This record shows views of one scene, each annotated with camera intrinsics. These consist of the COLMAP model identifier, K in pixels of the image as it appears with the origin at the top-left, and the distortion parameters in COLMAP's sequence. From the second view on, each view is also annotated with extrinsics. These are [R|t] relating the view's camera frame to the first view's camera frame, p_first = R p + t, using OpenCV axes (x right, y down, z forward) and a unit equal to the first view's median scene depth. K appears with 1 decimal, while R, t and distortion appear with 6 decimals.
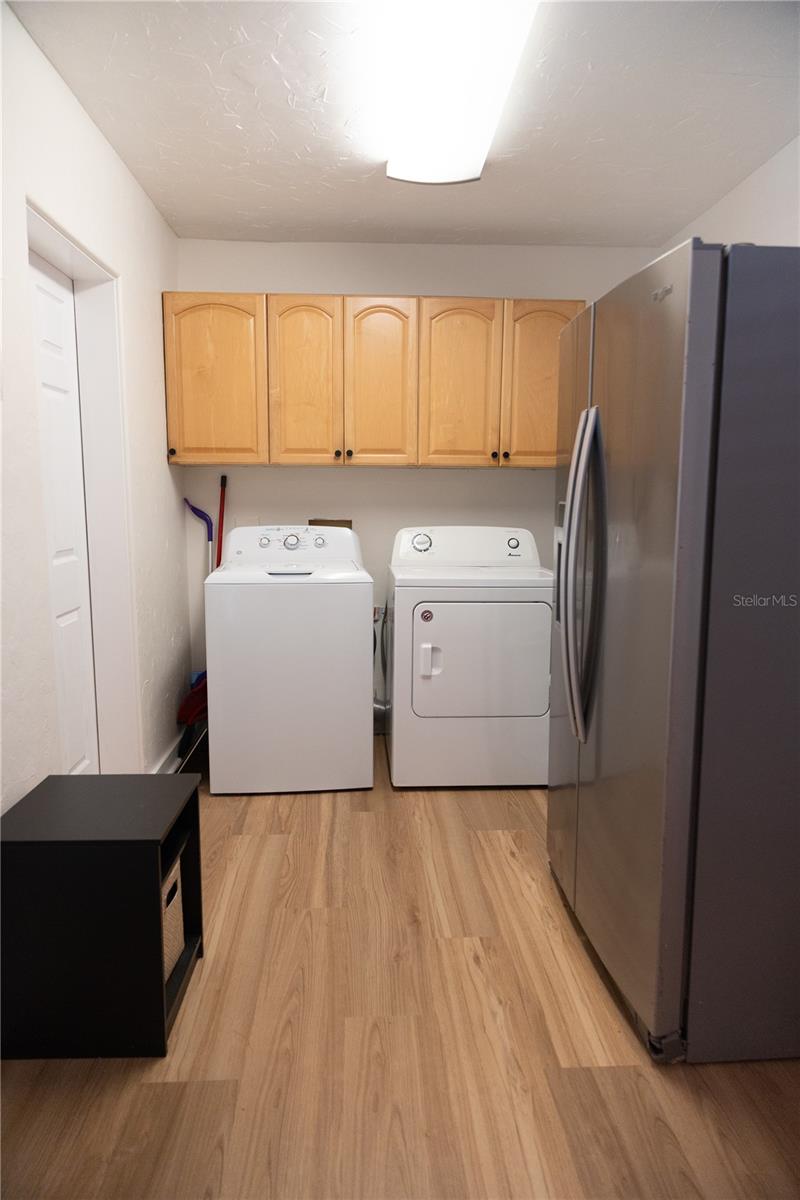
lens RADIAL K [[777.8, 0, 400.0], [0, 777.8, 600.0], [0, 0, 1]] dist [0.006536, -0.005692]
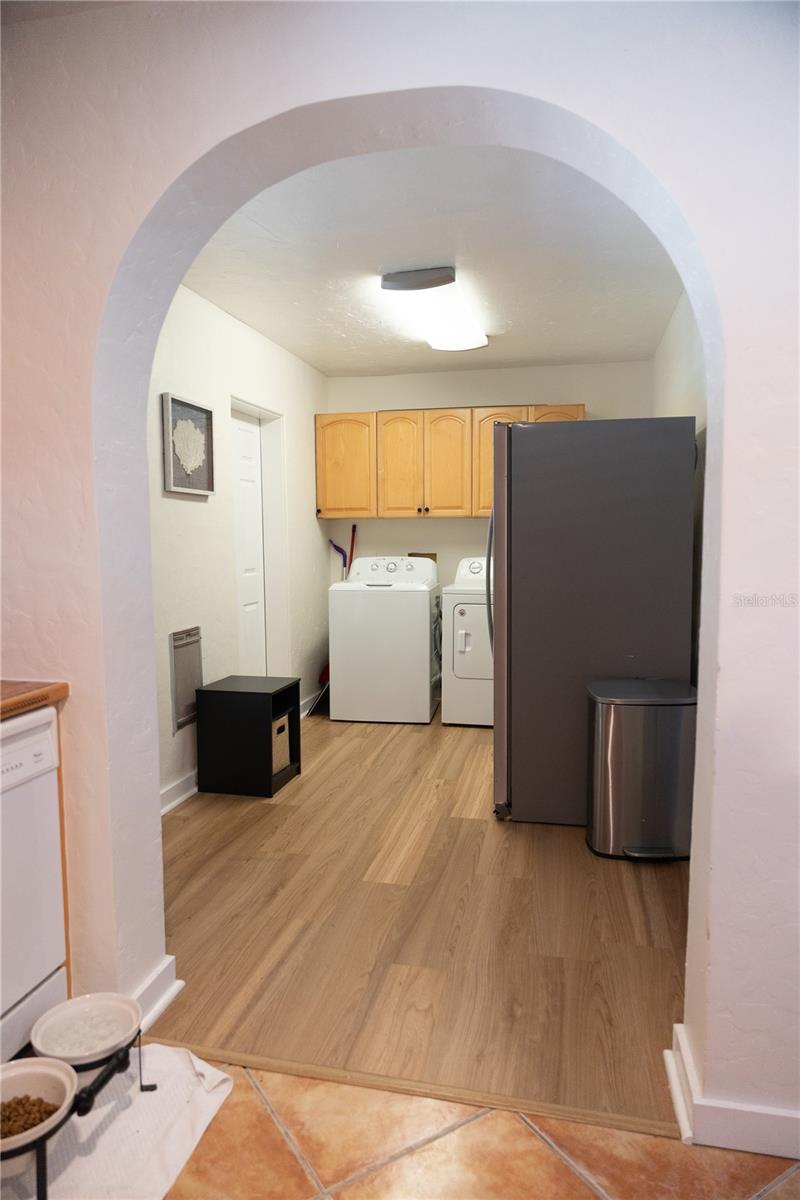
lens RADIAL K [[777.8, 0, 400.0], [0, 777.8, 600.0], [0, 0, 1]] dist [0.006536, -0.005692]
pose [[0.964121, 0.012287, -0.265177, 0.303016], [-0.025632, 0.998570, -0.046923, 0.065756], [0.264221, 0.052037, 0.963057, -0.504974]]
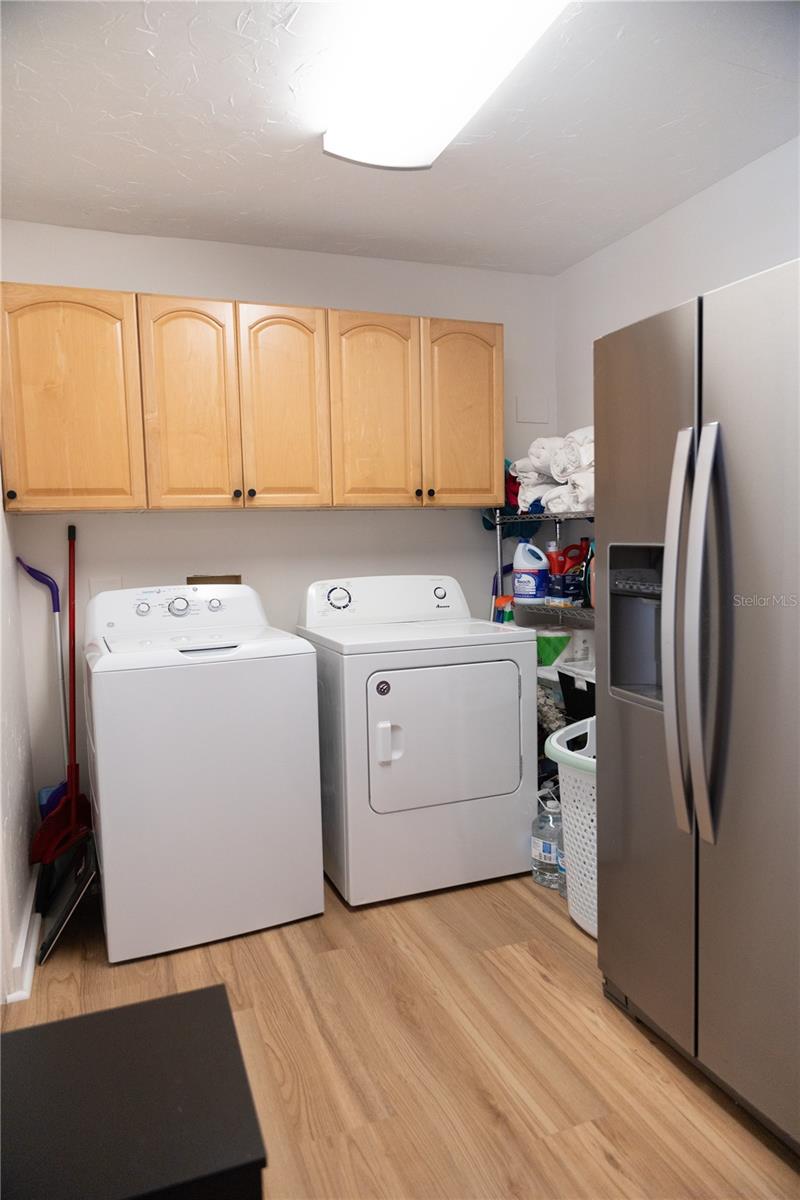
lens RADIAL K [[777.8, 0, 400.0], [0, 777.8, 600.0], [0, 0, 1]] dist [0.006536, -0.005692]
pose [[0.950732, -0.055891, 0.304933, -0.175392], [0.073715, 0.996160, -0.047246, -0.029132], [-0.301122, 0.067396, 0.951201, 0.195952]]
